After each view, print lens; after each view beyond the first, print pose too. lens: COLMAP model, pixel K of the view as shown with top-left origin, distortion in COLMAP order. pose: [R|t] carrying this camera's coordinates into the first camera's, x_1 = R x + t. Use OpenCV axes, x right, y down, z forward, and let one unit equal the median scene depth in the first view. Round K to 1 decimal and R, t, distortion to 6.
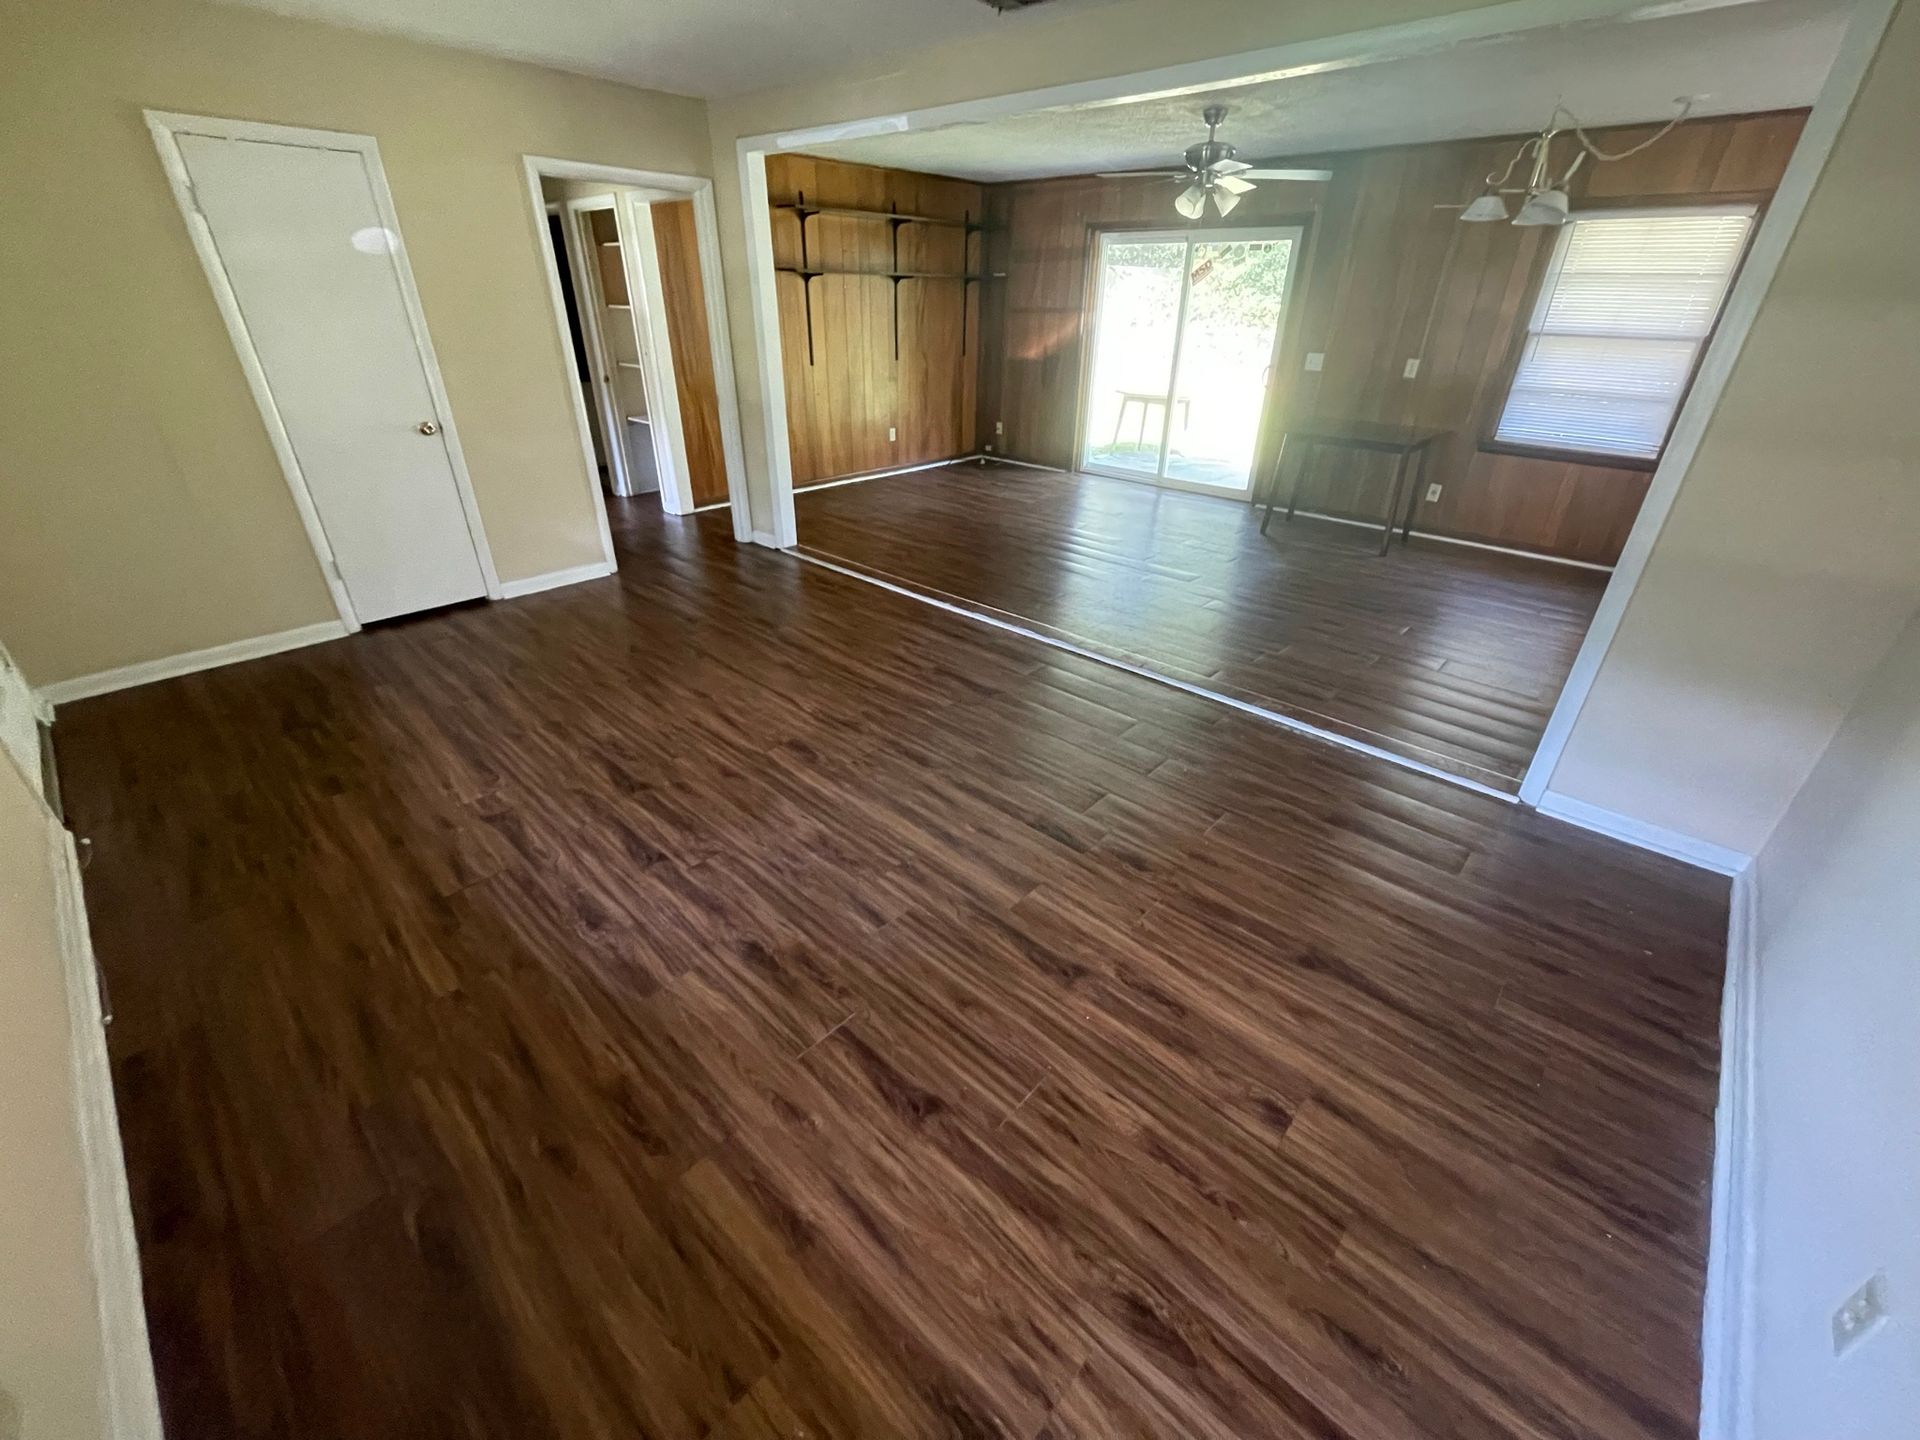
lens RADIAL K [[777.1, 0, 955.1], [0, 777.1, 716.0], [0, 0, 1]] dist [0.001534, -0.000197]
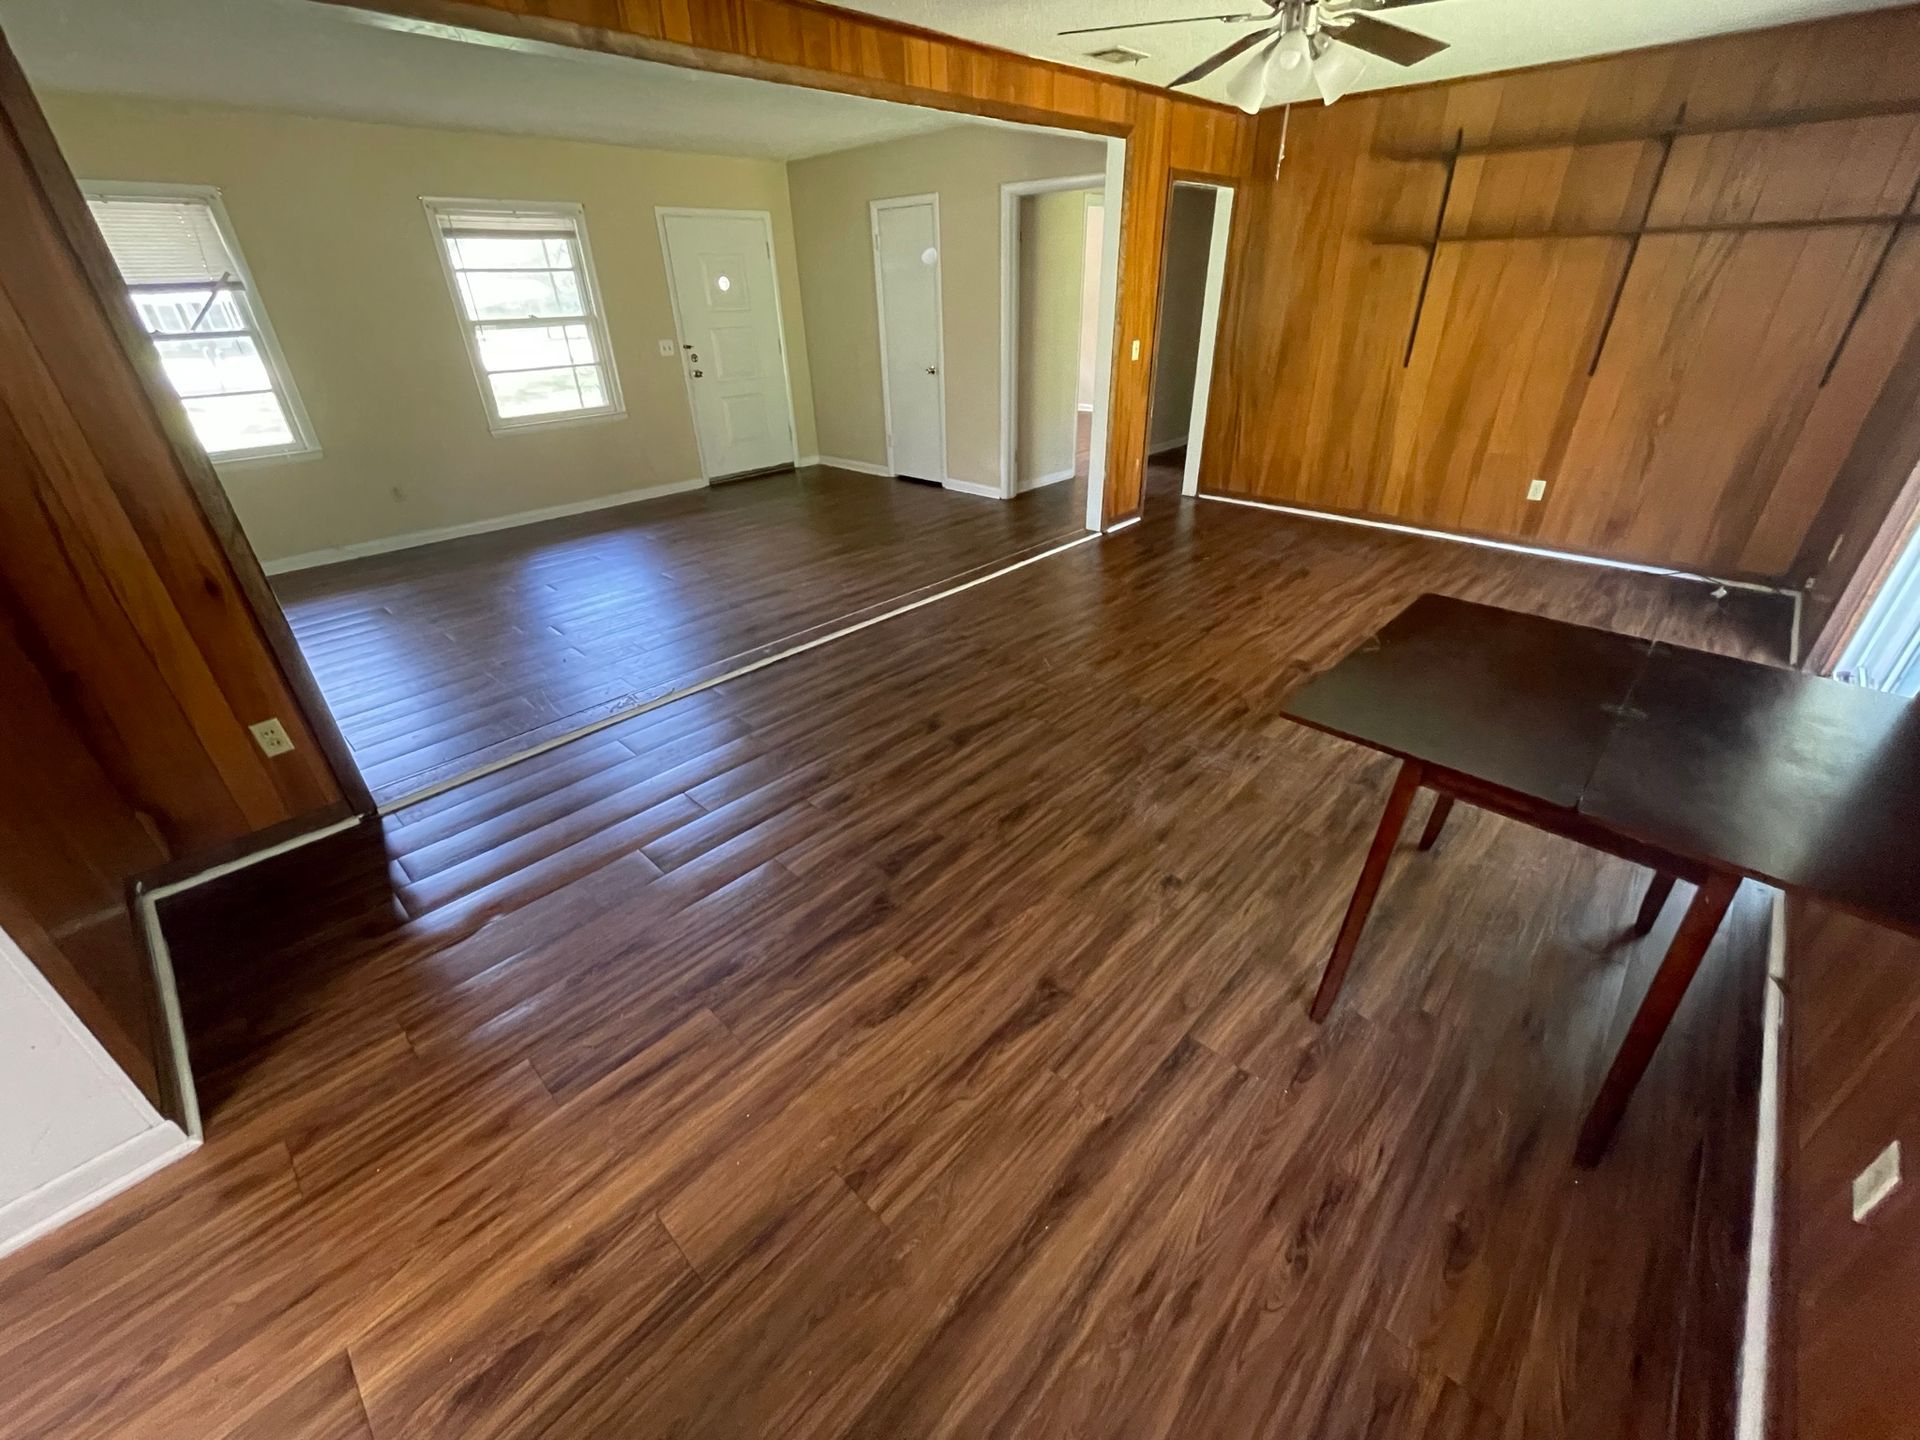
lens RADIAL K [[777.1, 0, 959.9], [0, 777.1, 718.4], [0, 0, 1]] dist [0.001534, -0.000197]
pose [[-0.018529, 0.478240, -0.878034, 1.259595], [-0.456287, 0.777357, 0.433034, -0.611581], [0.889640, 0.408659, 0.203811, 1.162769]]
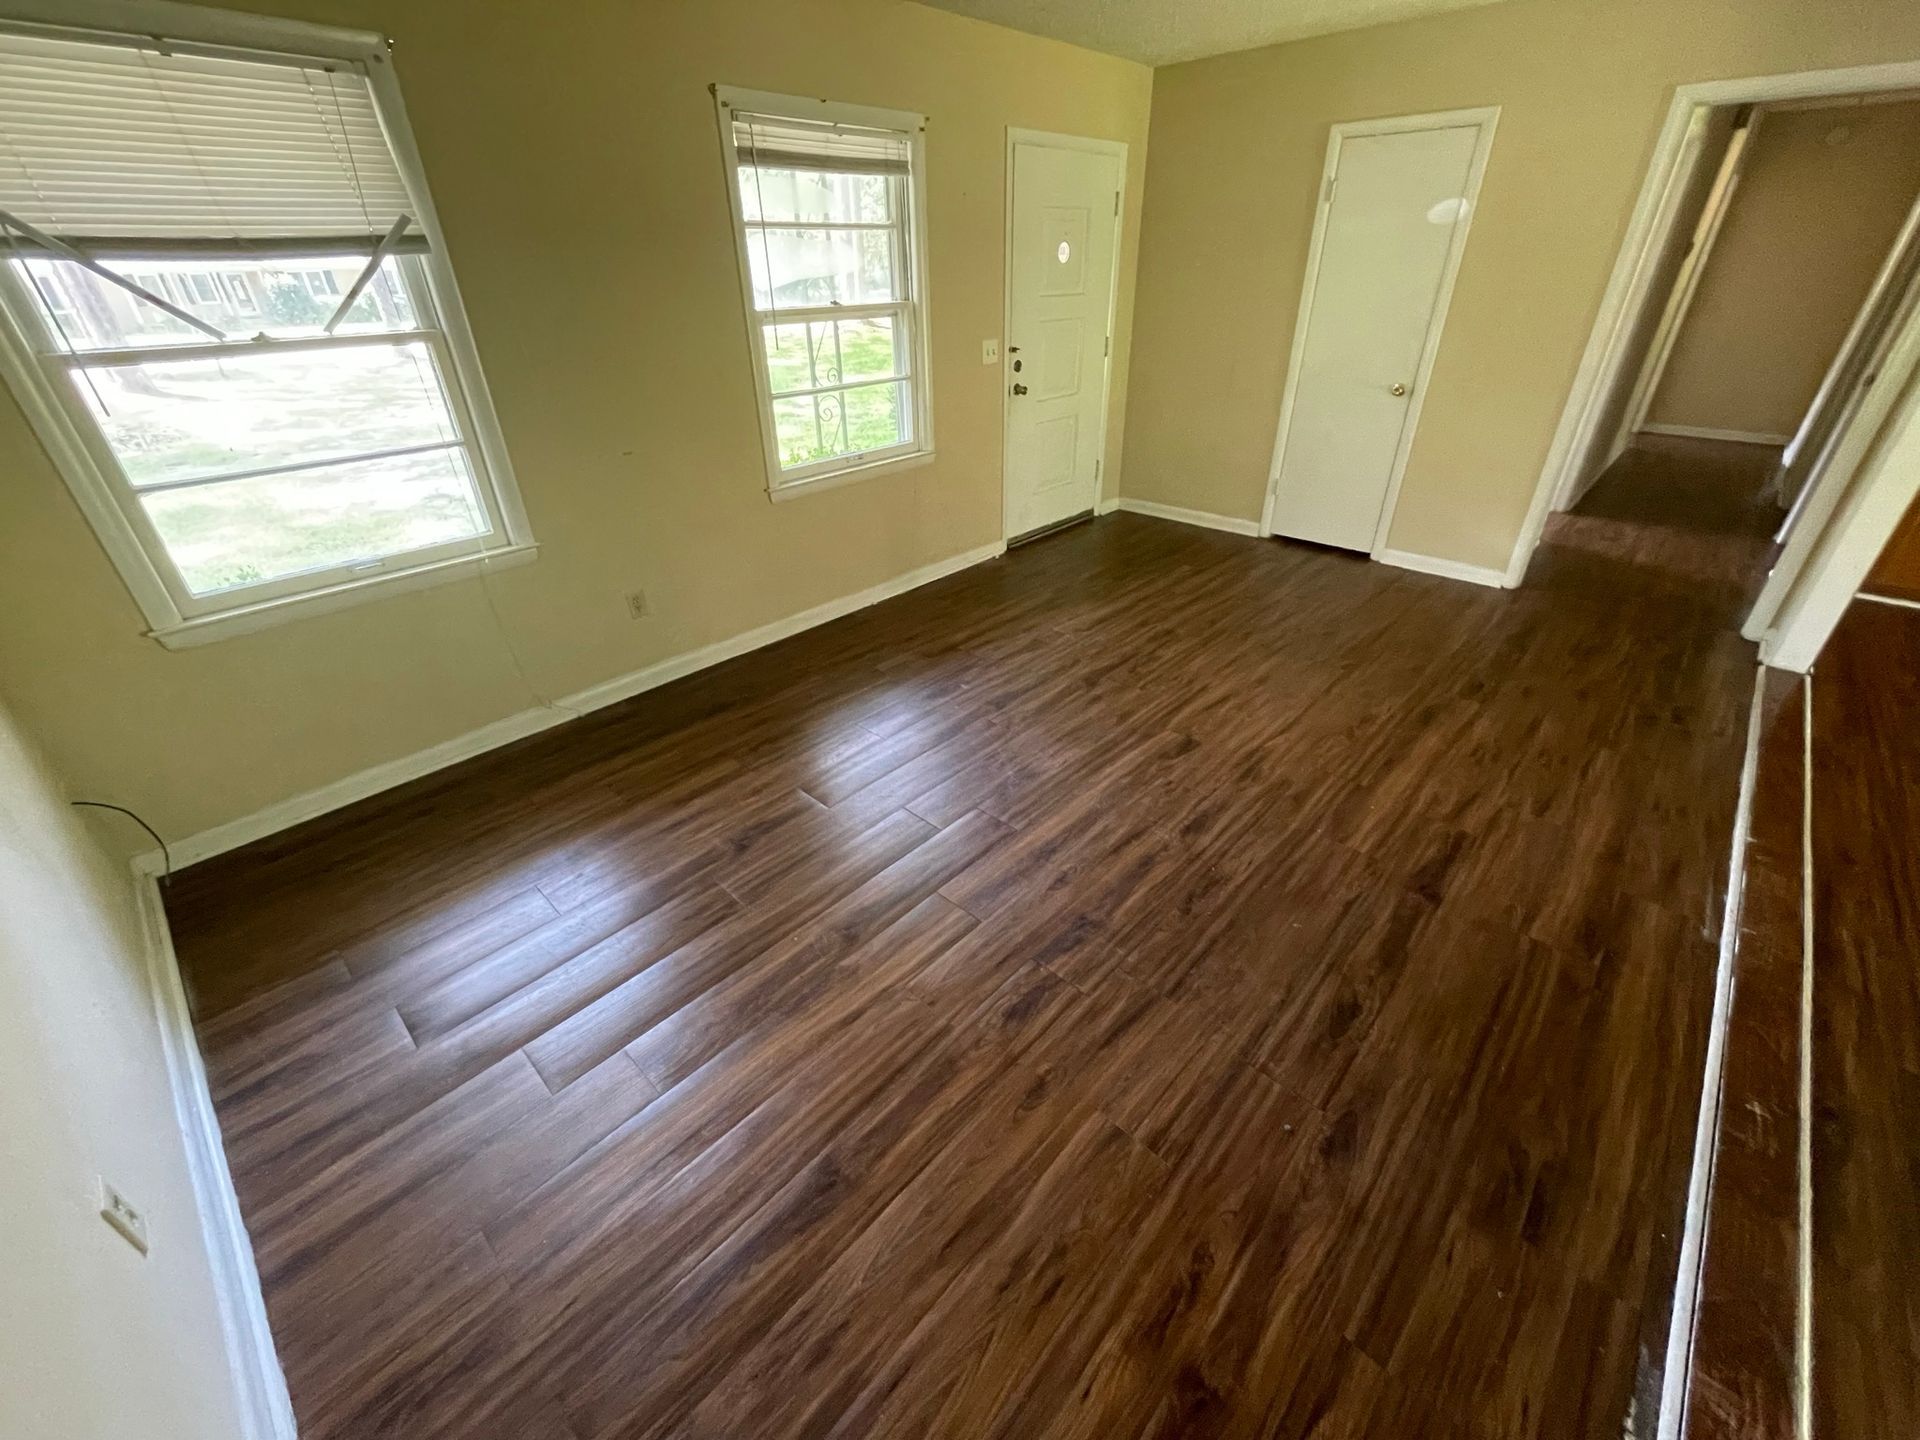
lens RADIAL K [[777.1, 0, 963.9], [0, 777.1, 714.1], [0, 0, 1]] dist [0.001534, -0.000197]
pose [[-0.007715, 0.495687, -0.868467, 0.542592], [-0.463891, 0.767610, 0.442243, -0.254219], [0.885859, 0.406286, 0.224023, 0.469588]]
